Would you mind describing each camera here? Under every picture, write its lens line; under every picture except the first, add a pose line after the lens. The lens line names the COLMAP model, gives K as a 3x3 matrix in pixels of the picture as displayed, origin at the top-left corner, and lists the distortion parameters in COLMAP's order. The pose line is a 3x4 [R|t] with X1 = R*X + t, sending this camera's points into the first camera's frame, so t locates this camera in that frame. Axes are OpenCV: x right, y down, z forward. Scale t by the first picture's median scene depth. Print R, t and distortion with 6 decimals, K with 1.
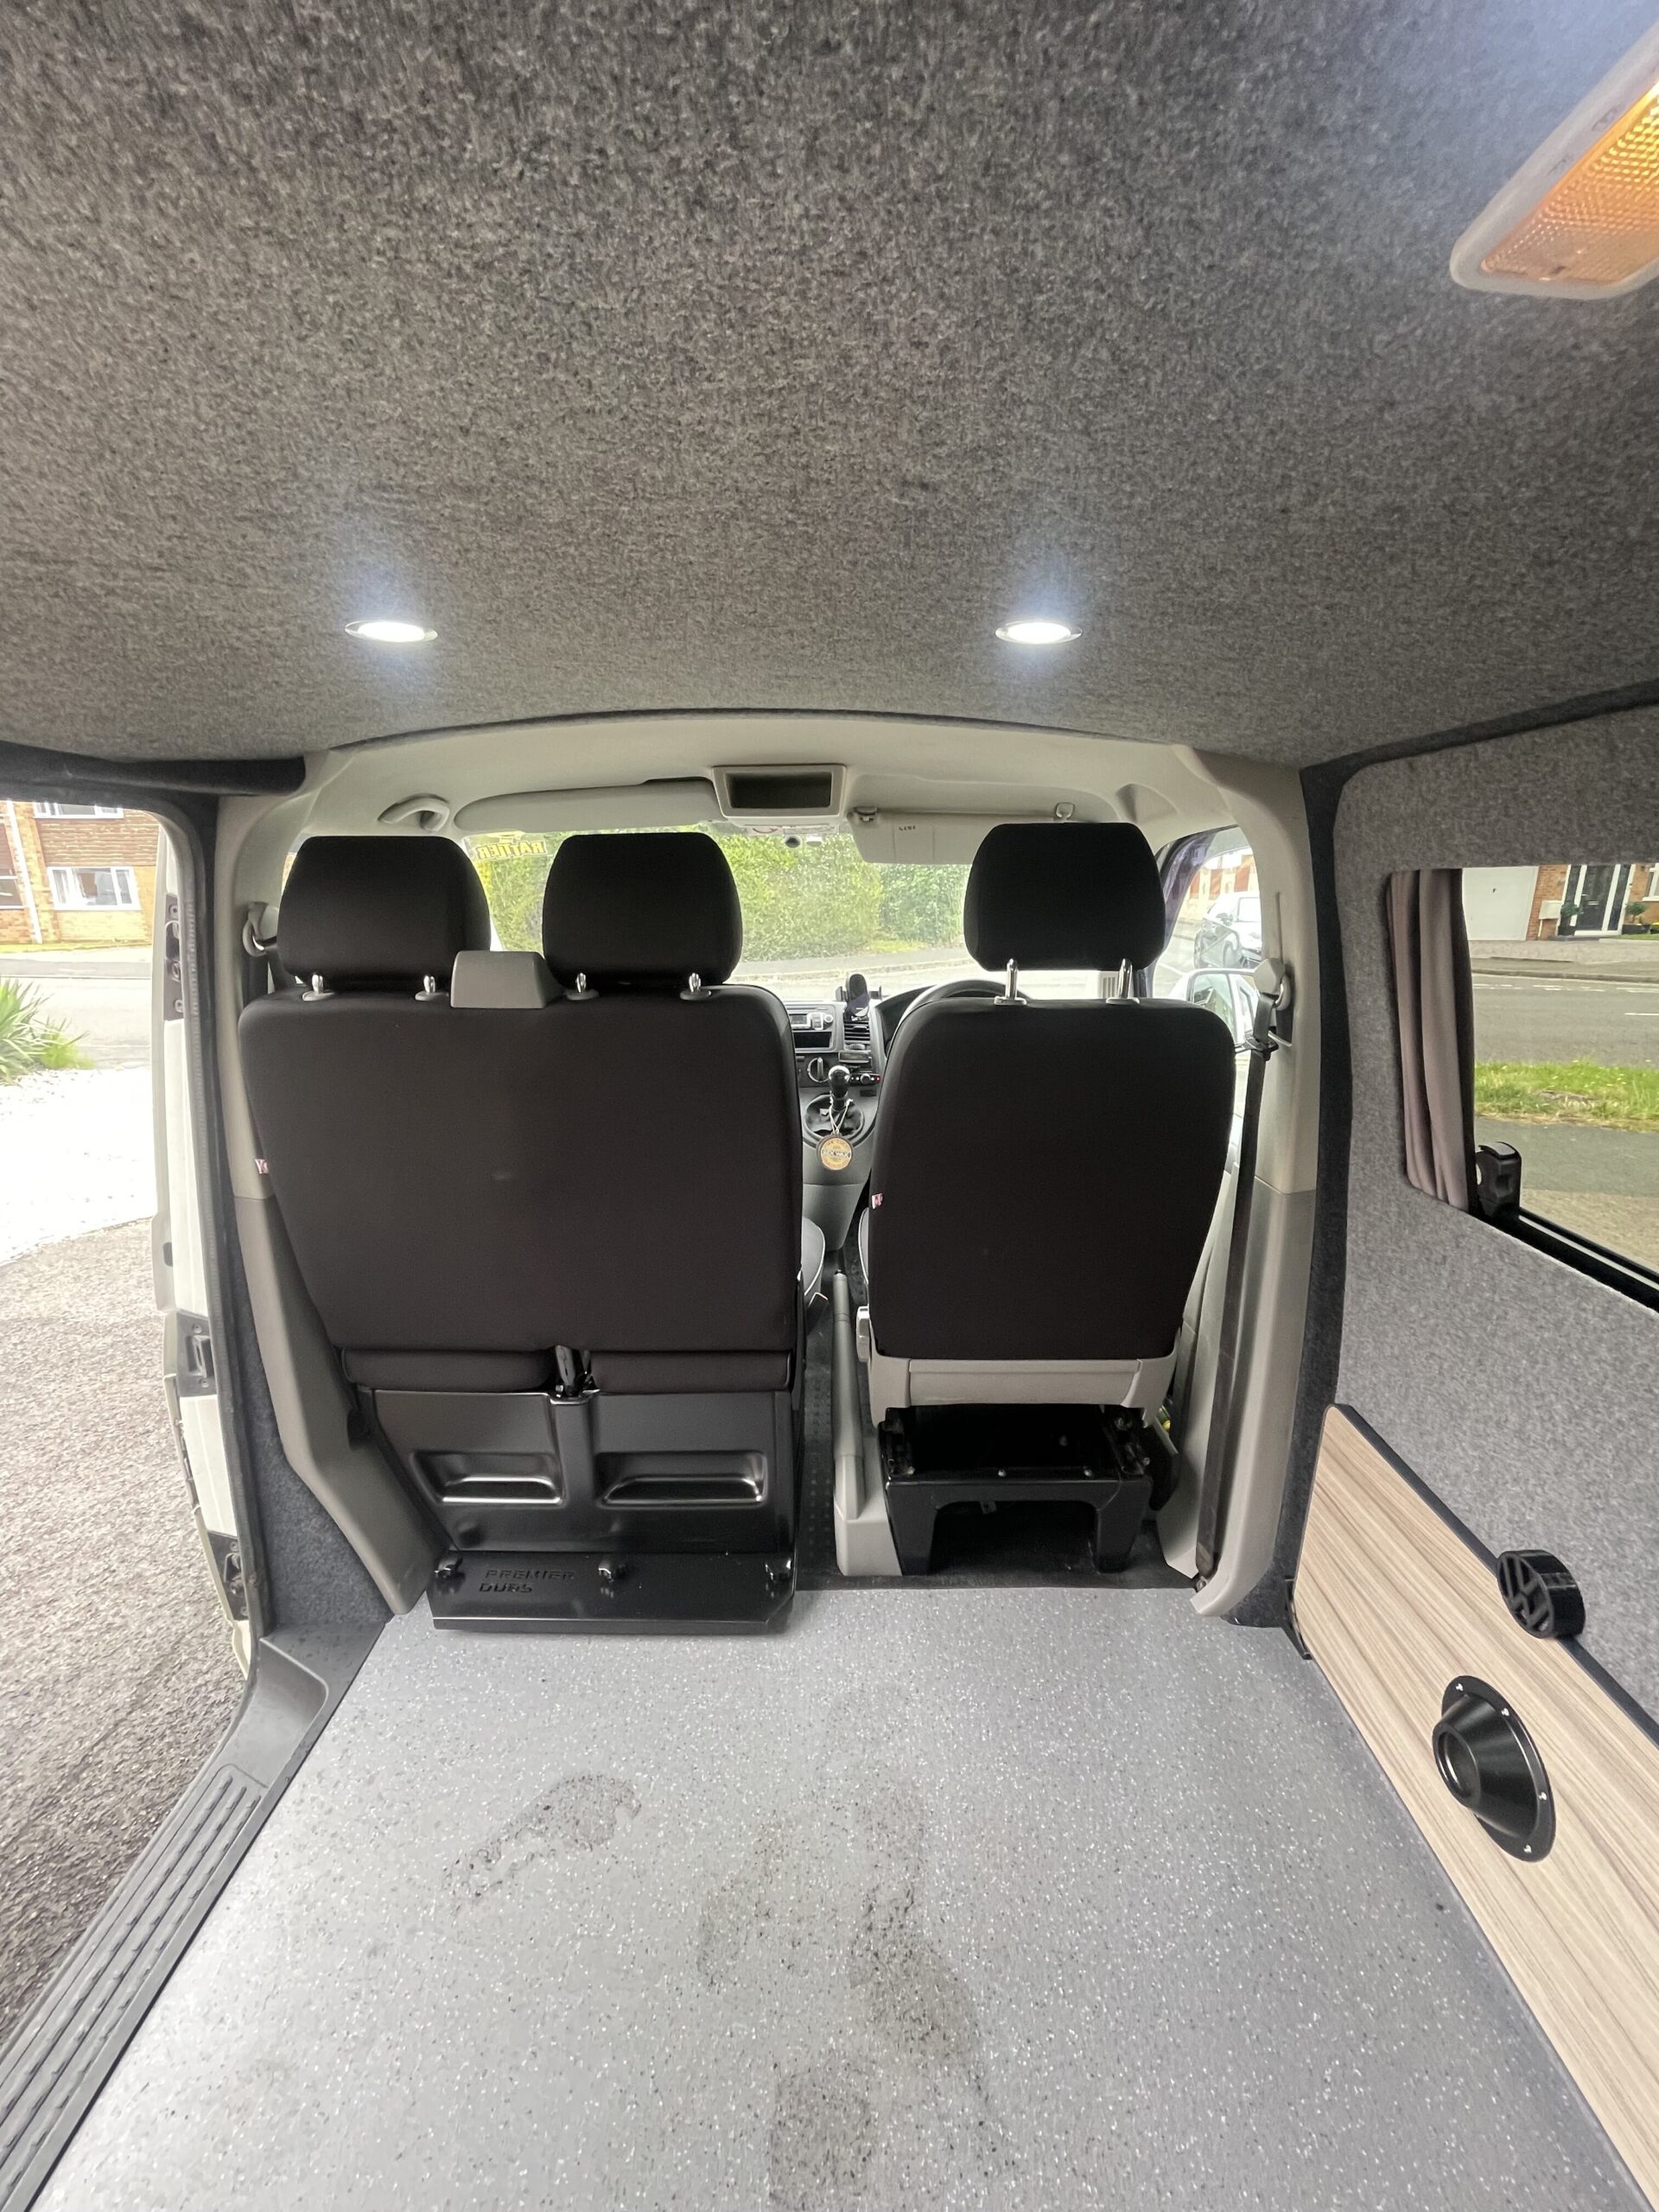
lens RADIAL K [[887.3, 0, 829.1], [0, 887.3, 1111.4], [0, 0, 1]] dist [-0.001962, -0.000288]
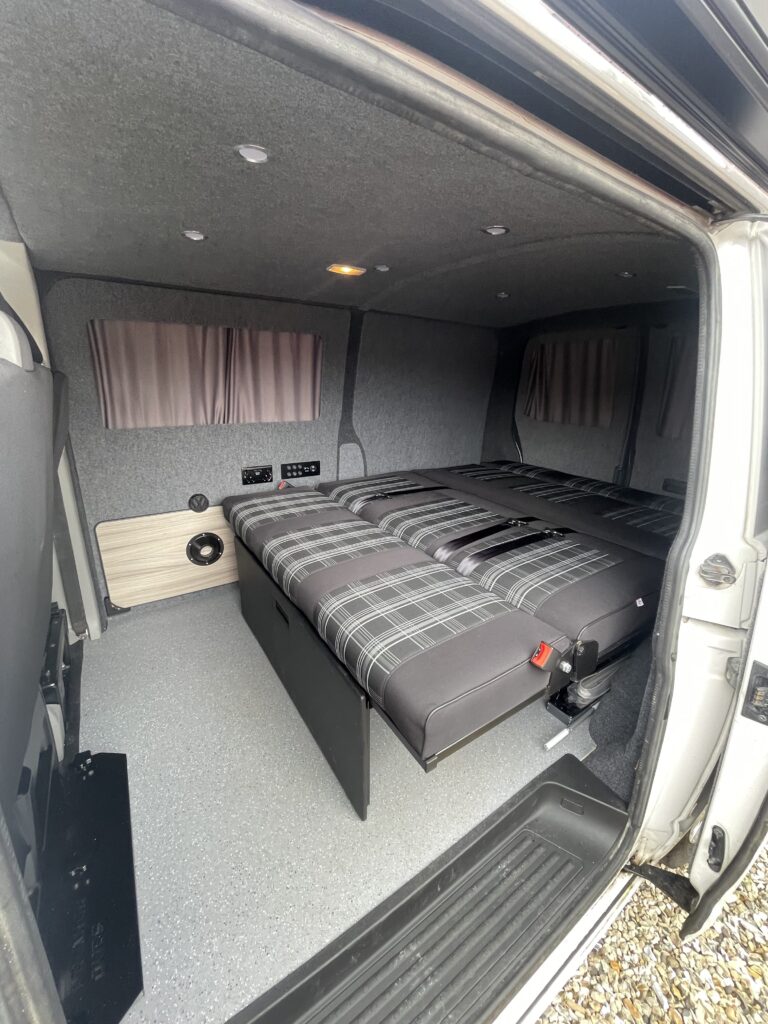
lens RADIAL K [[410.8, 0, 386.3], [0, 410.8, 512.9], [0, 0, 1]] dist [-0.001962, -0.000288]
pose [[-0.565265, -0.265444, 0.781035, -1.234306], [0.192422, 0.878264, 0.437752, -0.113810], [-0.802153, 0.397734, -0.445374, 1.116302]]
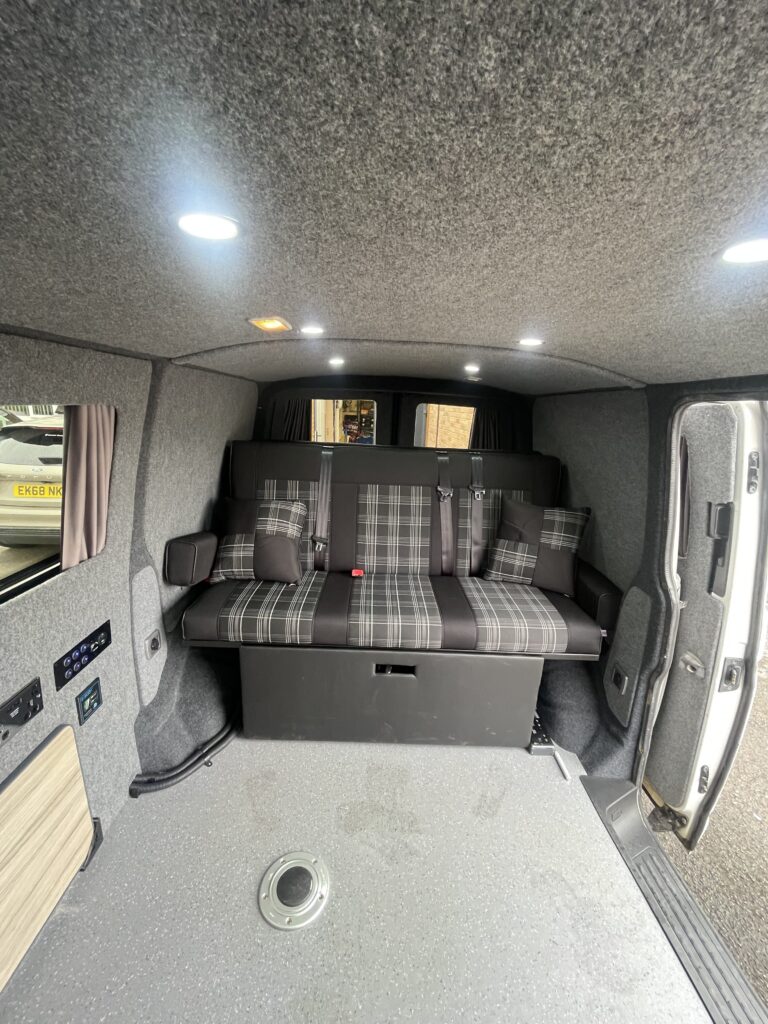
lens RADIAL K [[410.8, 0, 384.7], [0, 410.8, 512.2], [0, 0, 1]] dist [-0.001962, -0.000288]
pose [[-0.999190, -0.024563, -0.031867, 0.003174], [-0.037136, 0.867826, 0.495479, -0.359893], [0.015485, 0.496261, -0.868035, 1.209325]]
